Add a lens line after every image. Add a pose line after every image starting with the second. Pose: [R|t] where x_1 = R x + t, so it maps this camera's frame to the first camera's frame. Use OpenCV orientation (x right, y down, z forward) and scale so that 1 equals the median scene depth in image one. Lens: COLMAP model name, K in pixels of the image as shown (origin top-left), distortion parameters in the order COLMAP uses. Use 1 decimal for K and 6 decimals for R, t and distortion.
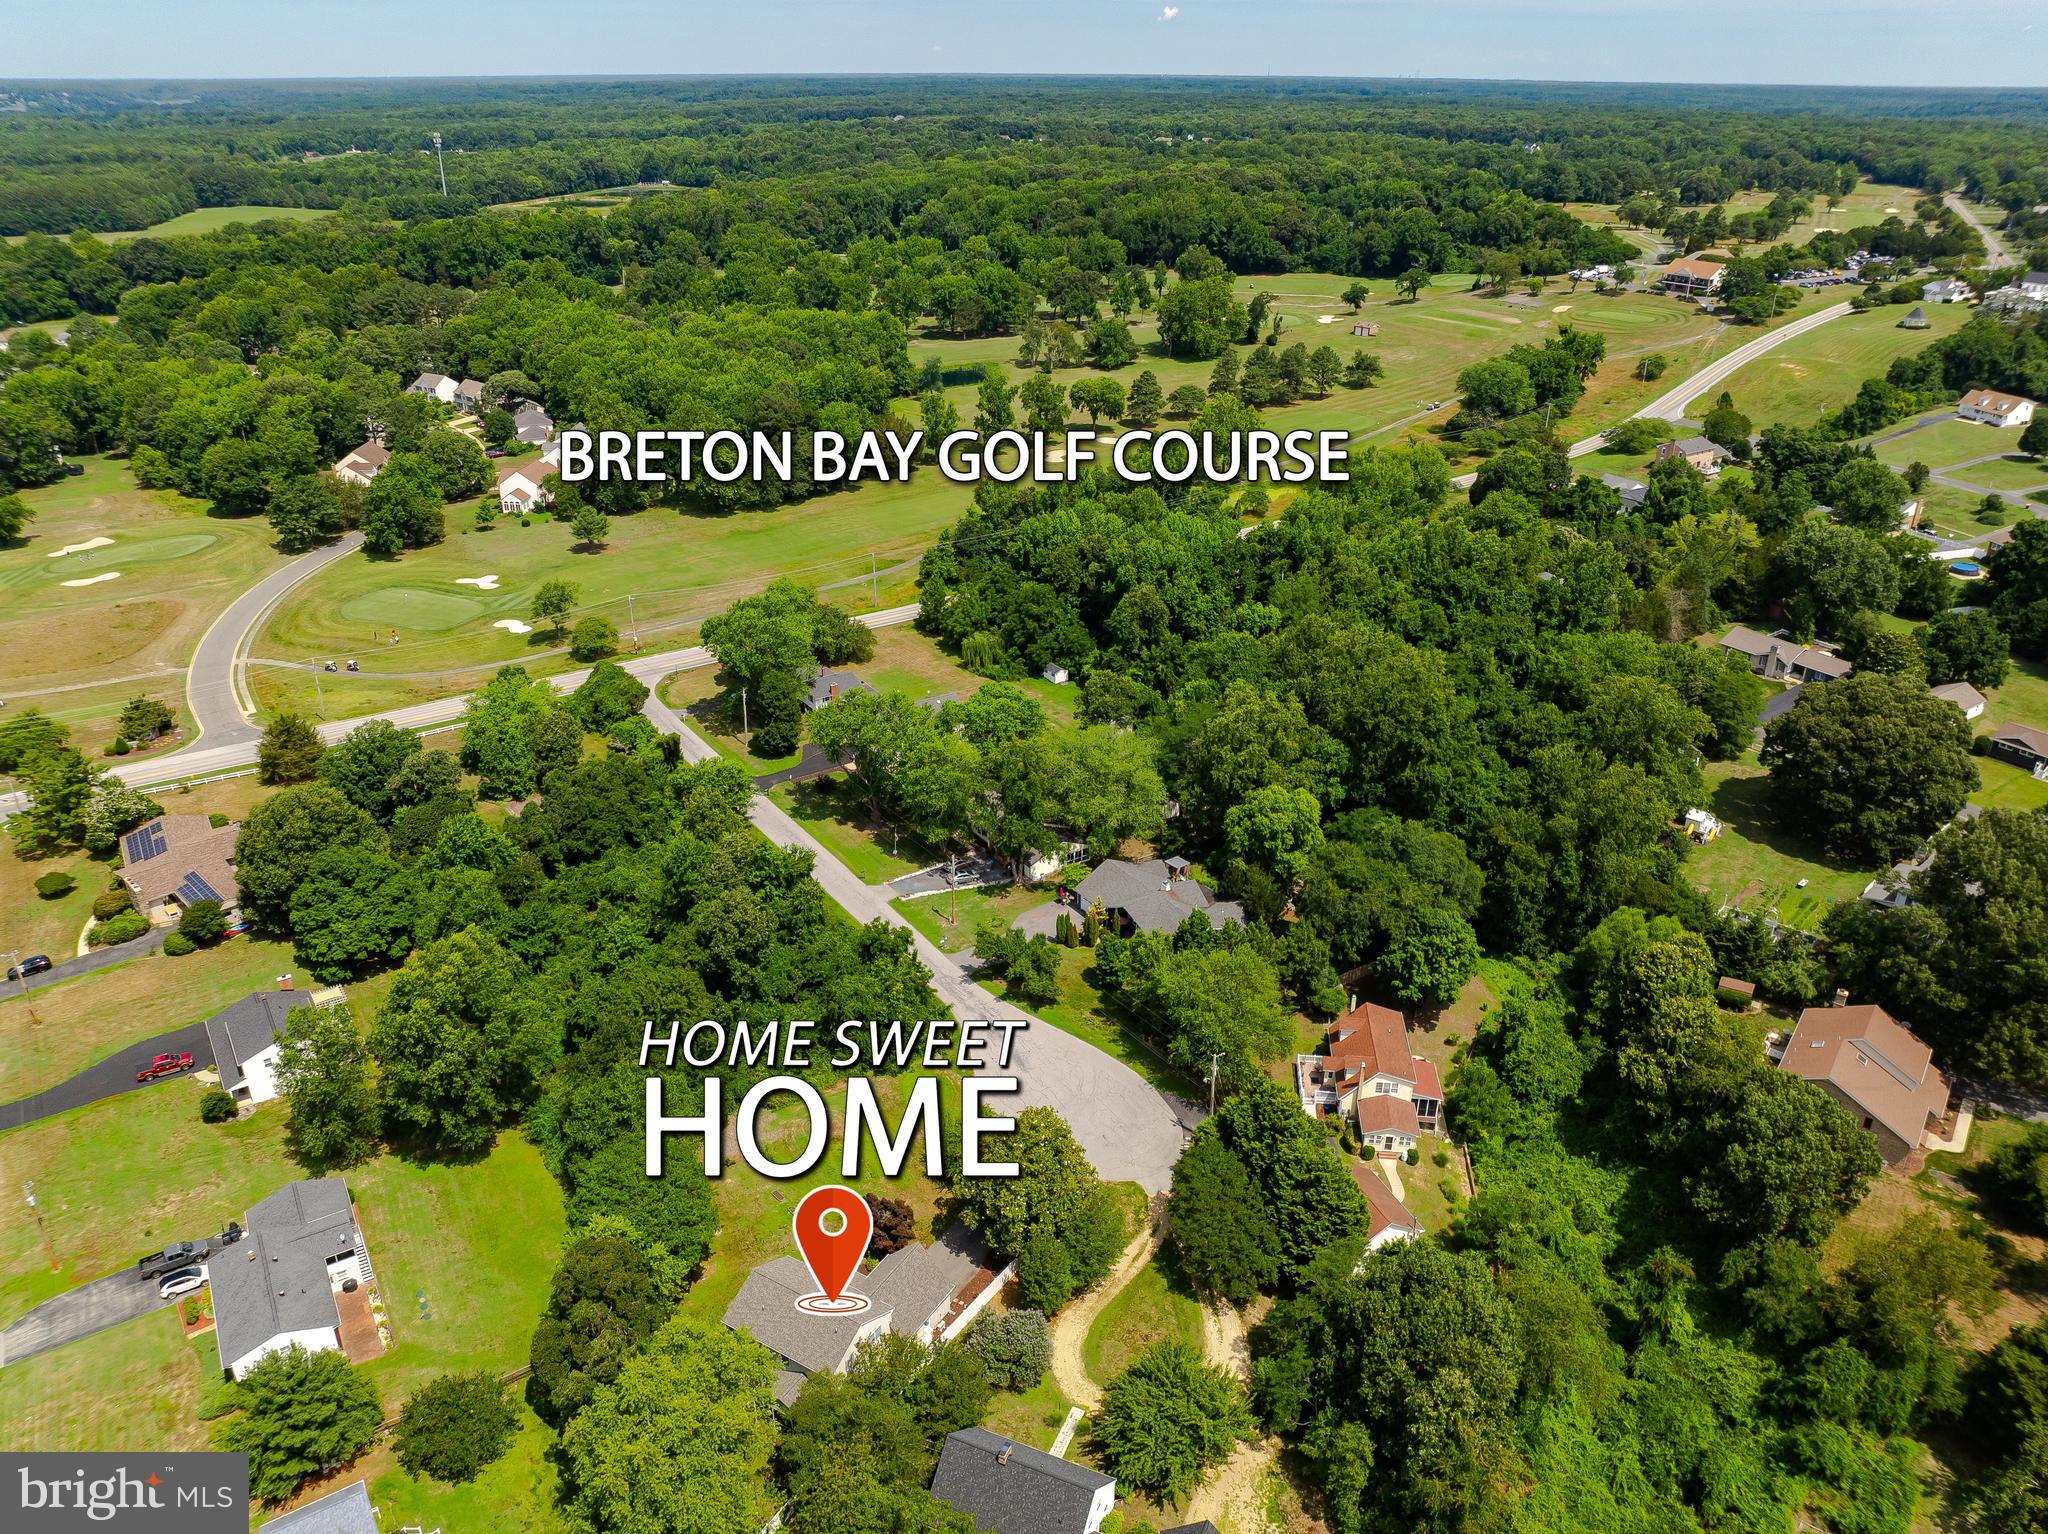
lens RADIAL K [[1601.0, 0, 1024.0], [0, 1601.0, 767.0], [0, 0, 1]] dist [-0.066623, 0.035175]
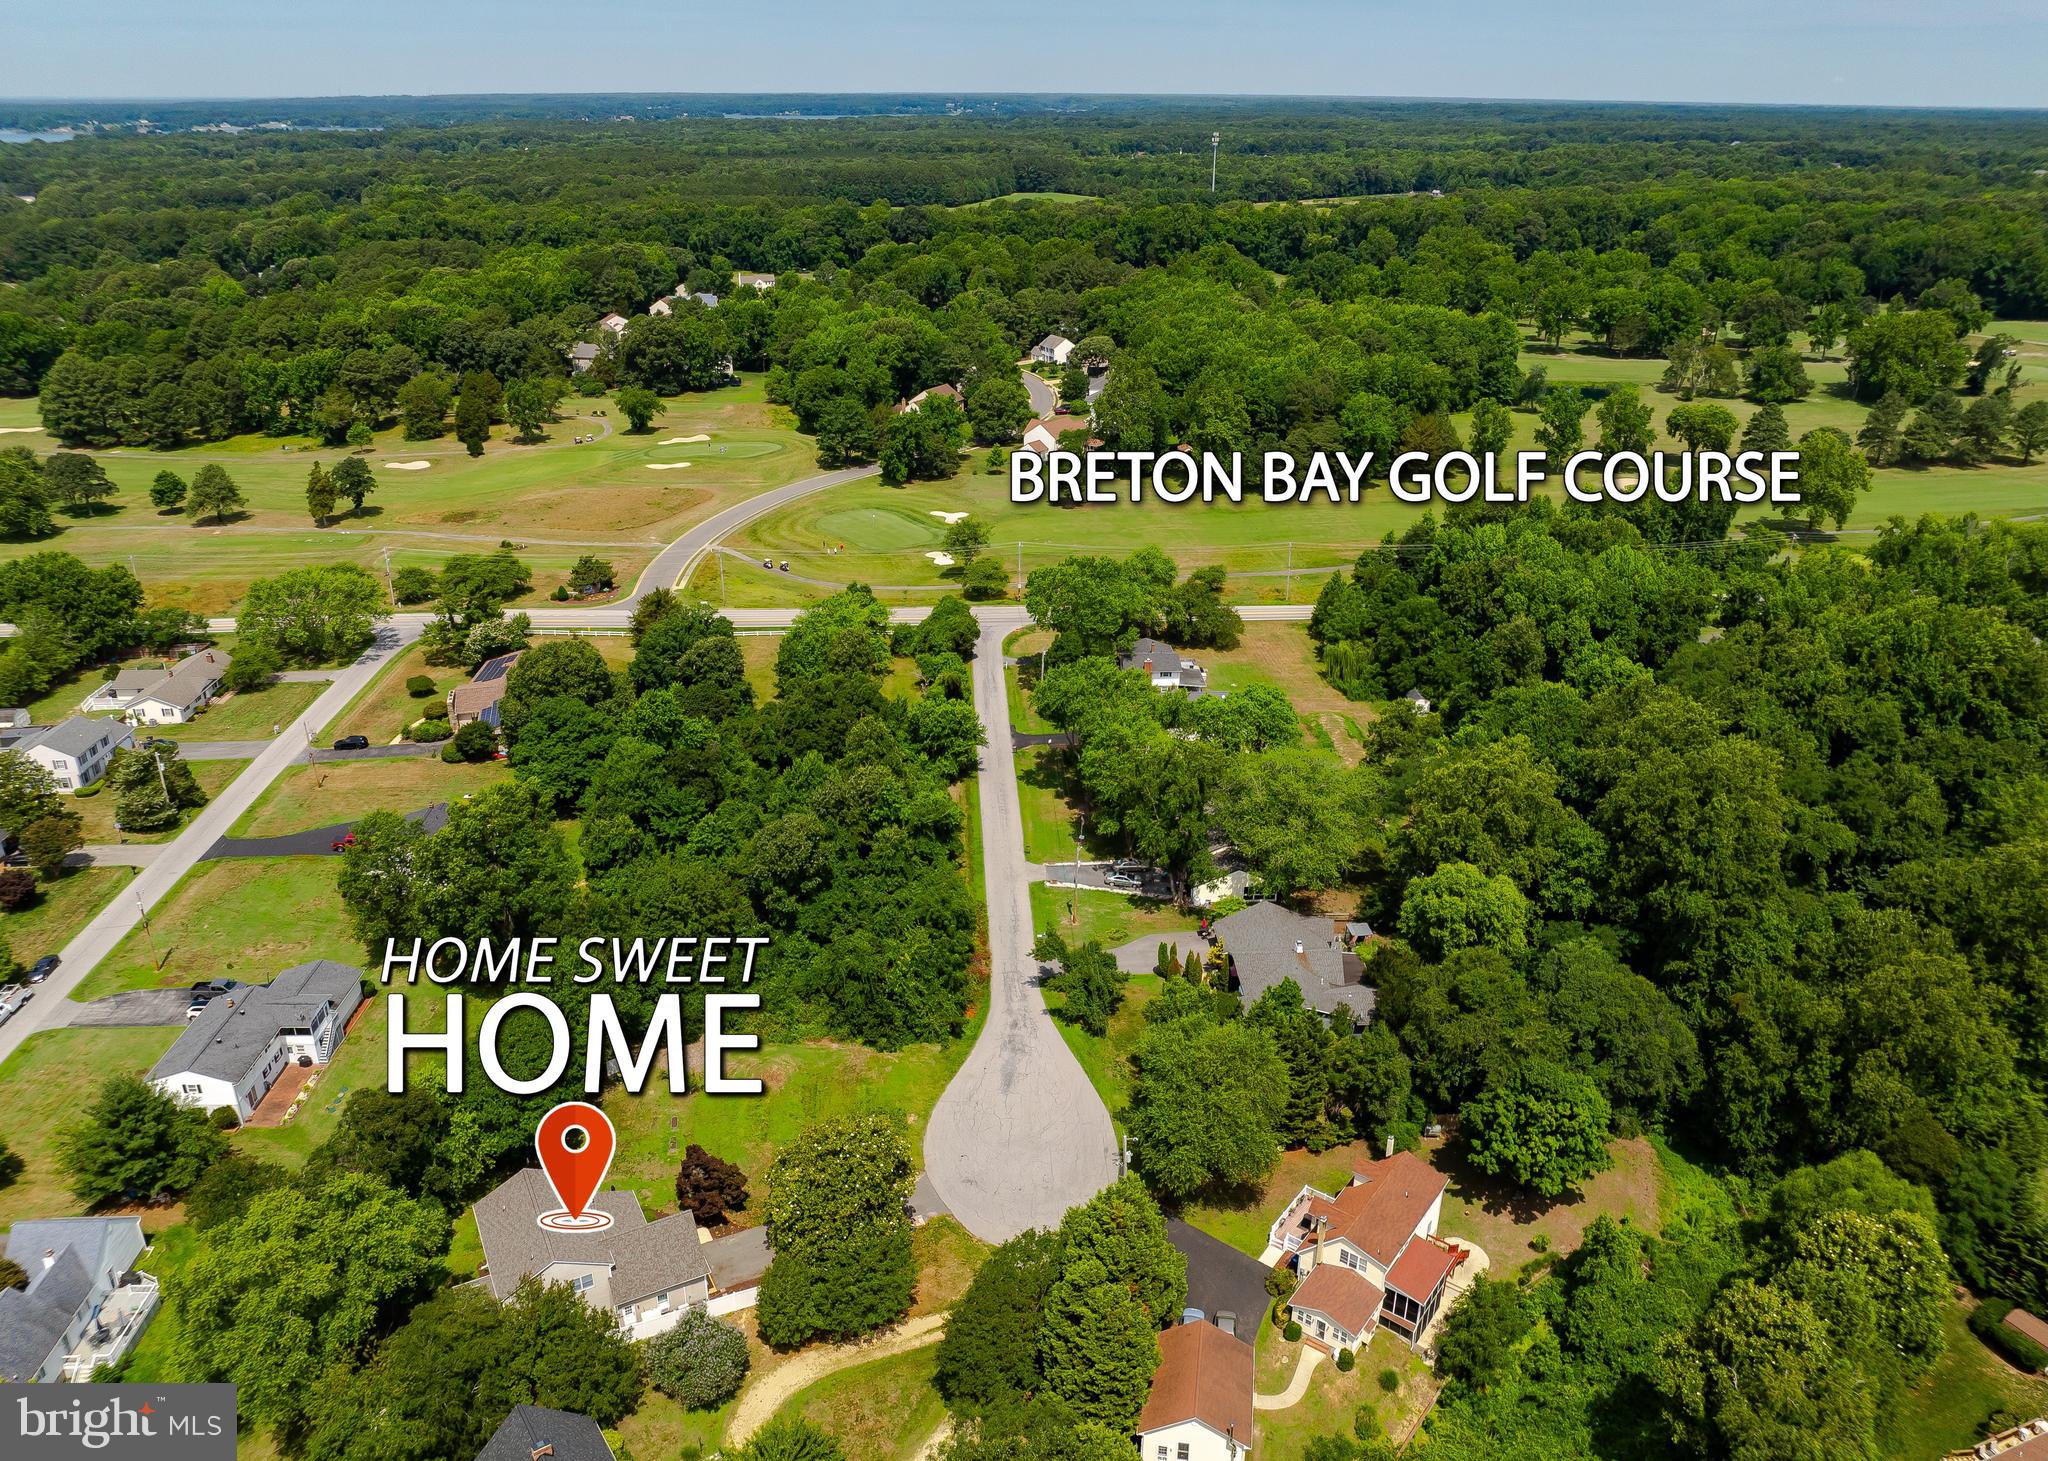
lens RADIAL K [[1554.3, 0, 1024.2], [0, 1554.3, 685.4], [0, 0, 1]] dist [-0.052886, 0.009378]
pose [[0.839899, 0.191440, -0.507859, 0.256235], [-0.221598, 0.975137, 0.001103, -0.020009], [0.495443, 0.111614, 0.861440, 0.158523]]
